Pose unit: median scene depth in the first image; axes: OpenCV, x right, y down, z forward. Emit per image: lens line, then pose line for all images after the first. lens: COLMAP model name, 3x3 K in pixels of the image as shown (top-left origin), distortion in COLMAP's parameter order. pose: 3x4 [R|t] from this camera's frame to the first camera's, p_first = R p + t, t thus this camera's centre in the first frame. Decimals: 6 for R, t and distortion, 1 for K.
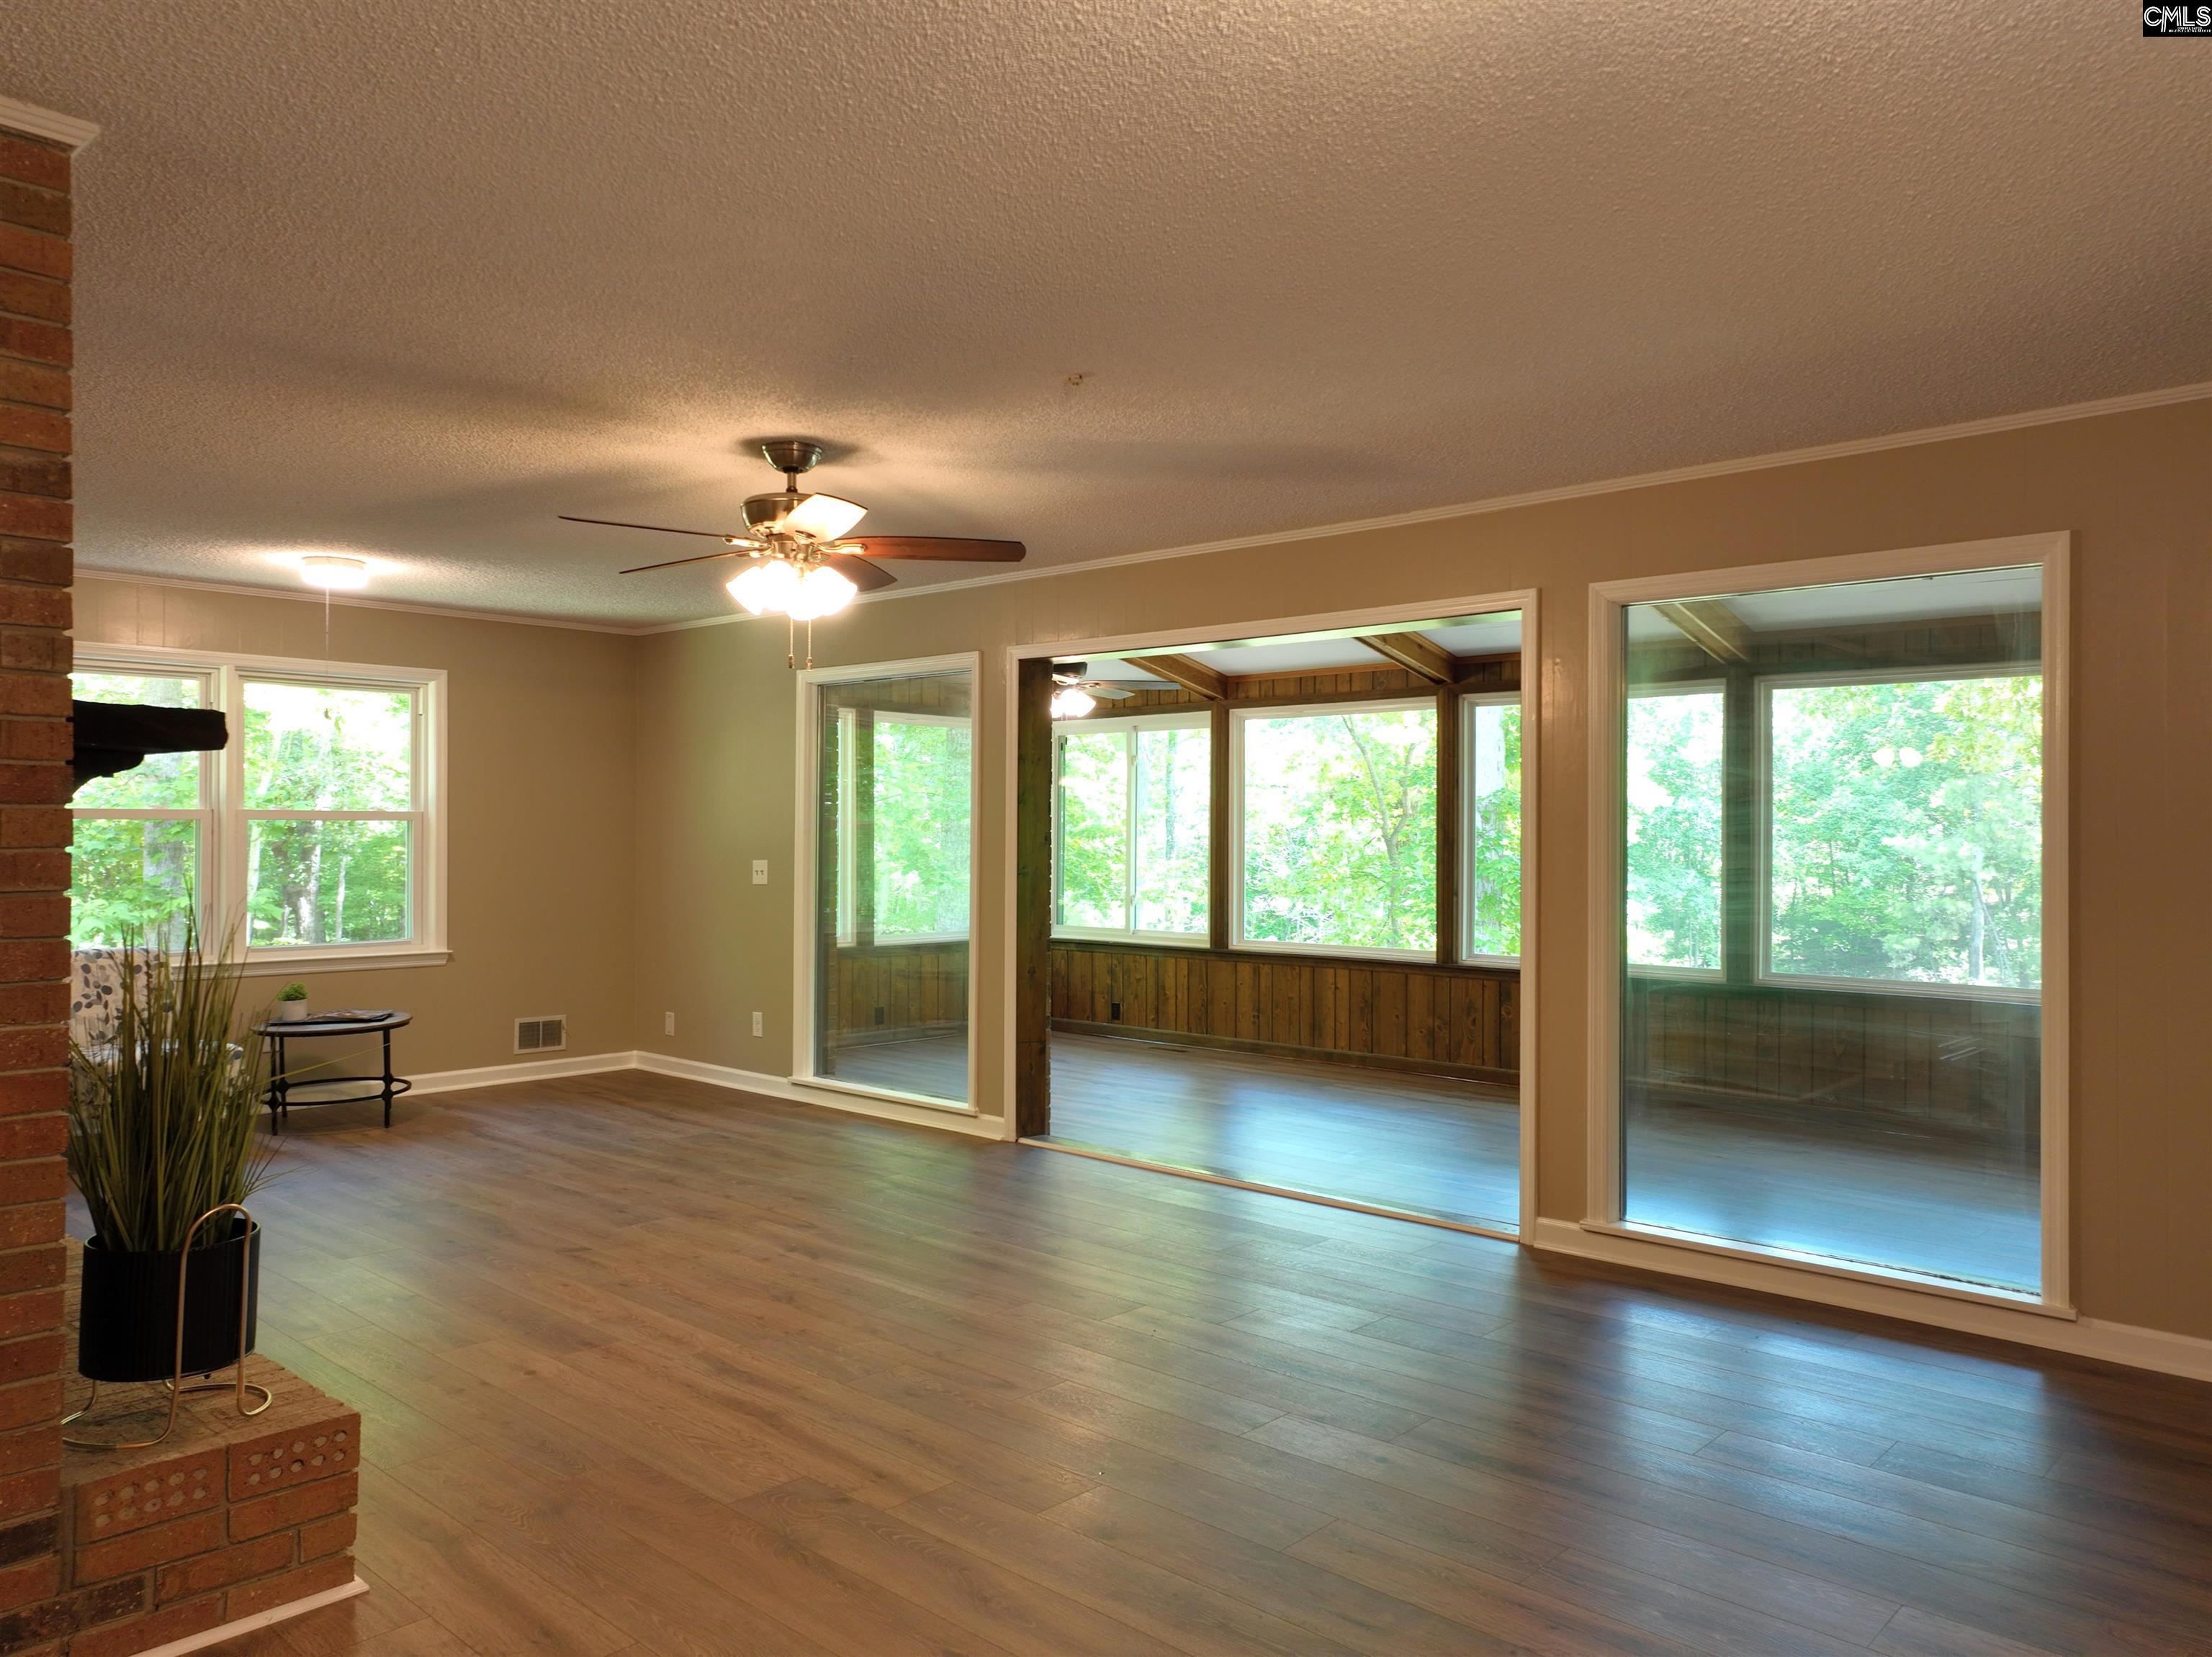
lens RADIAL K [[1553.2, 0, 1117.0], [0, 1553.2, 830.8], [0, 0, 1]] dist [0.019115, -0.033102]
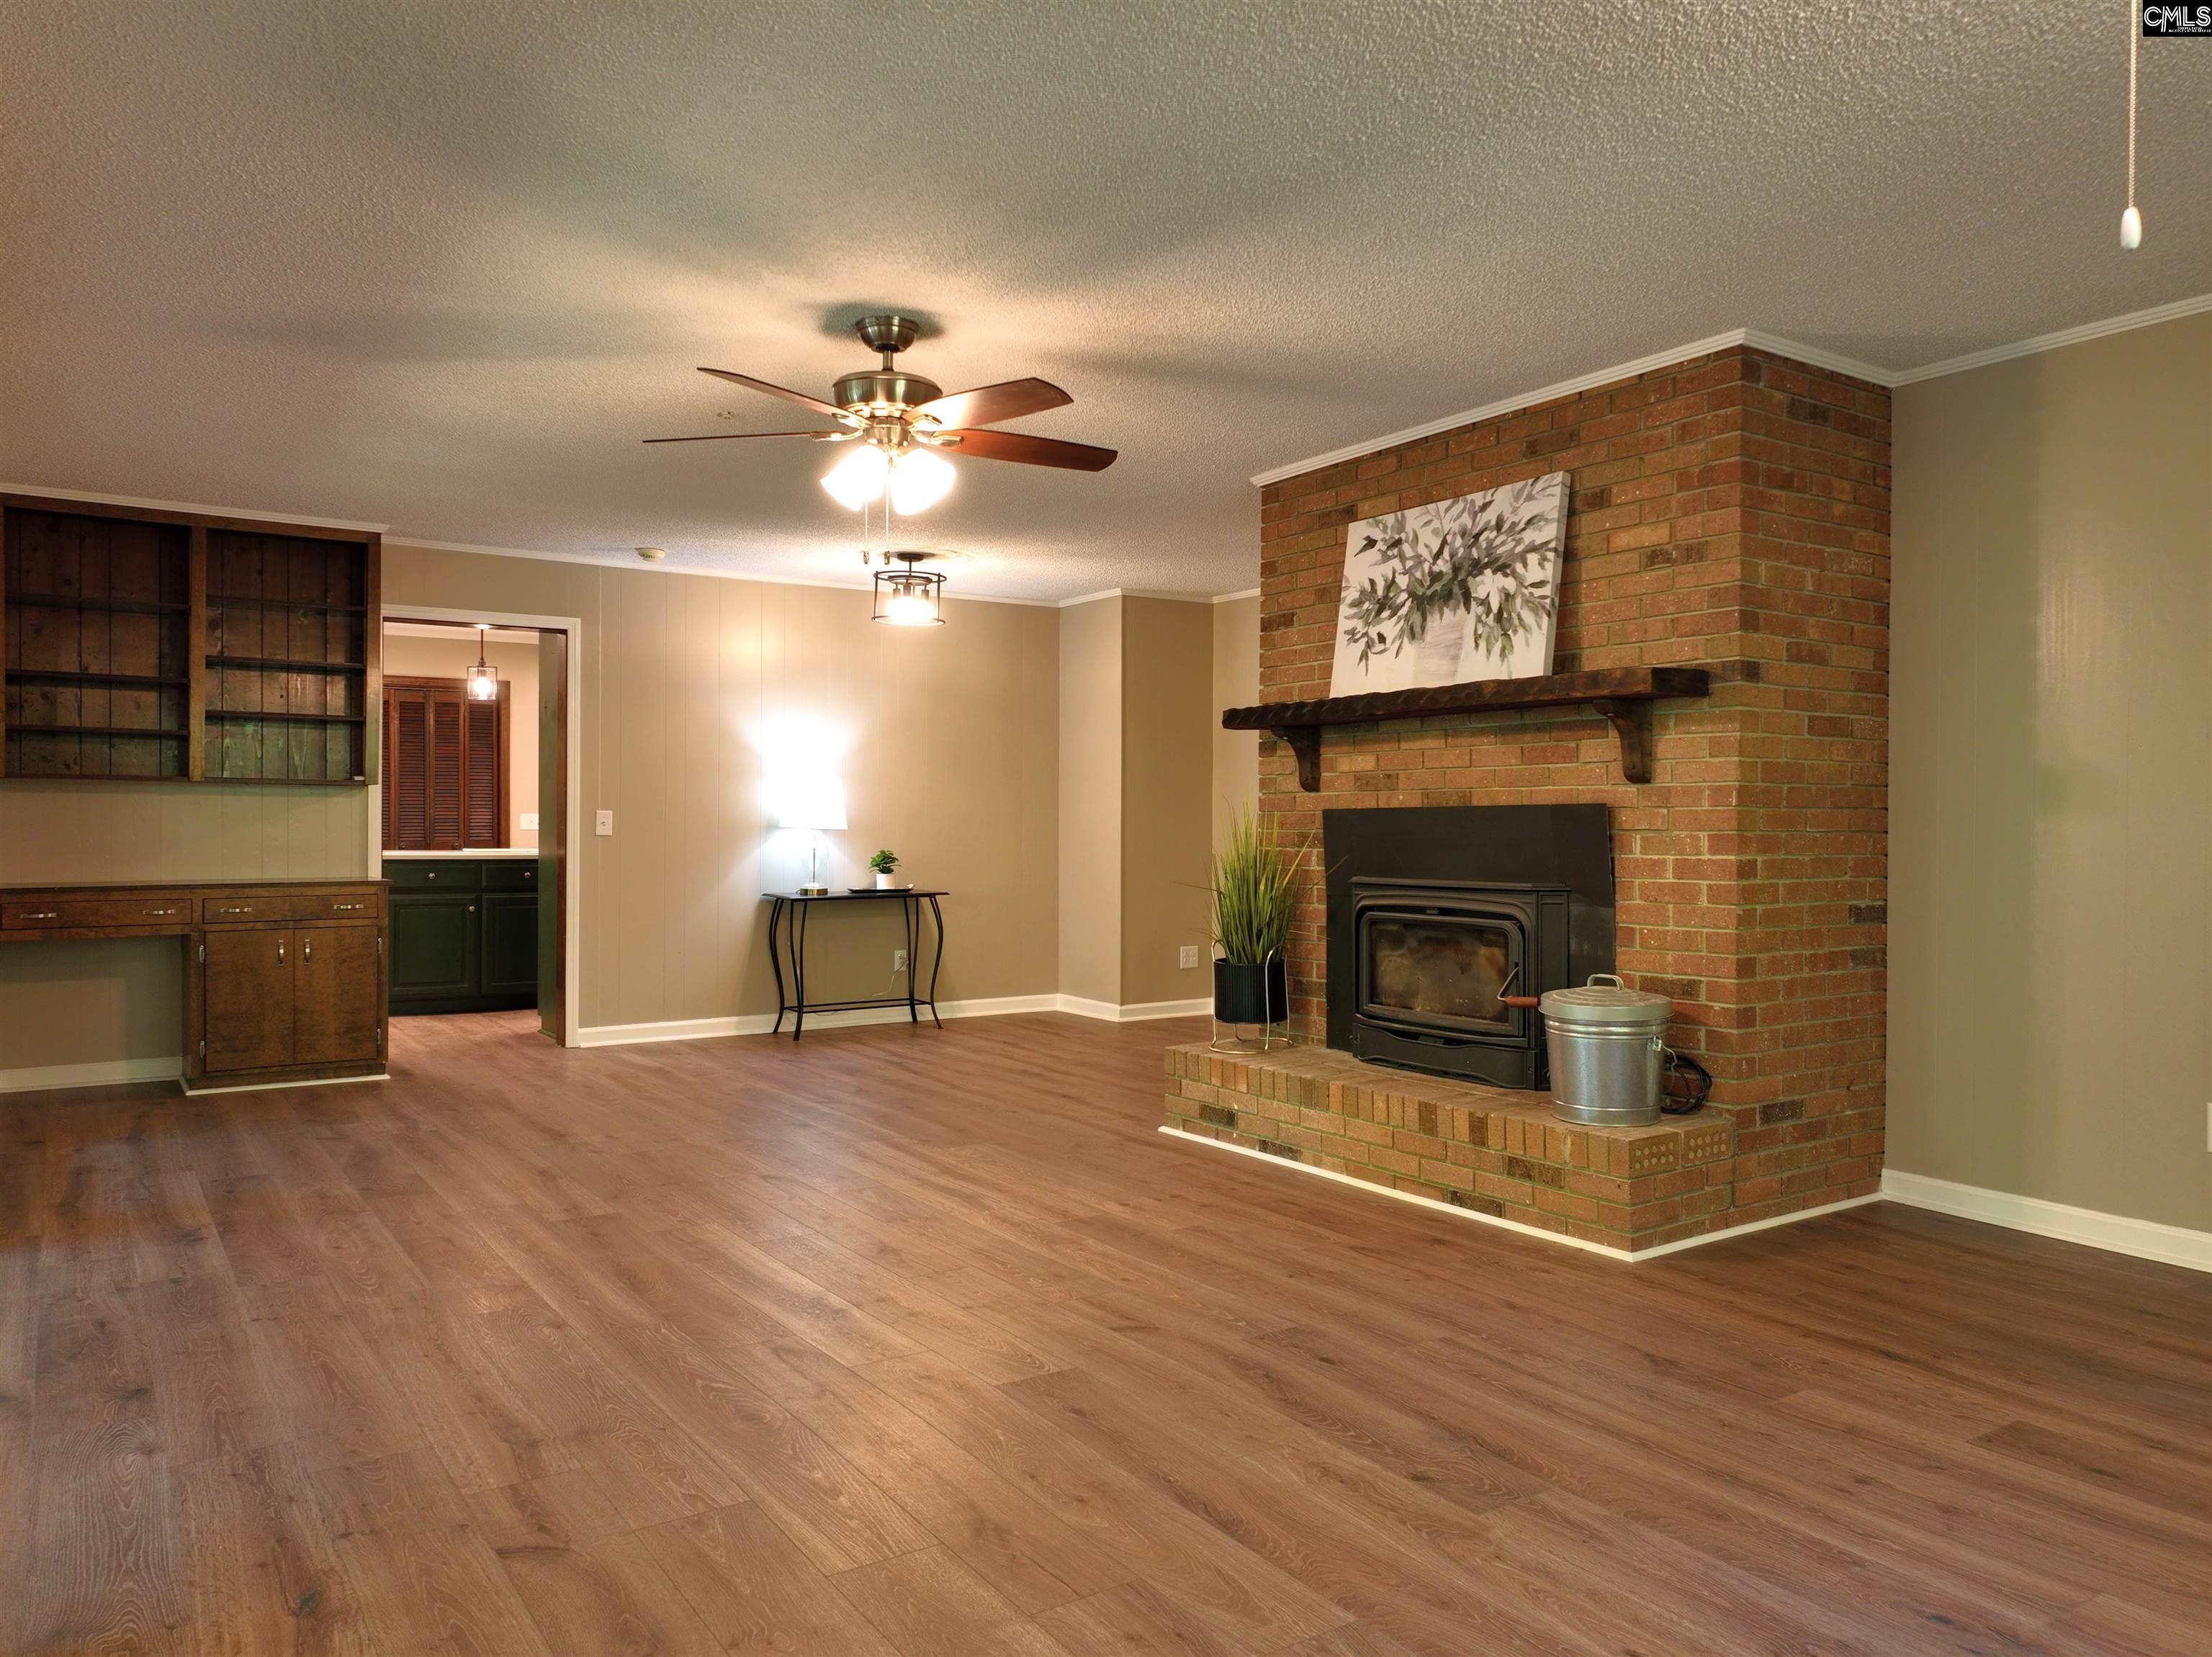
lens RADIAL K [[1553.2, 0, 1117.0], [0, 1553.2, 830.8], [0, 0, 1]] dist [0.019115, -0.033102]
pose [[-0.972192, -0.007968, 0.234050, -0.549399], [-0.007199, 0.999966, 0.004141, 0.047337], [-0.234075, 0.002341, -0.972216, 1.832708]]
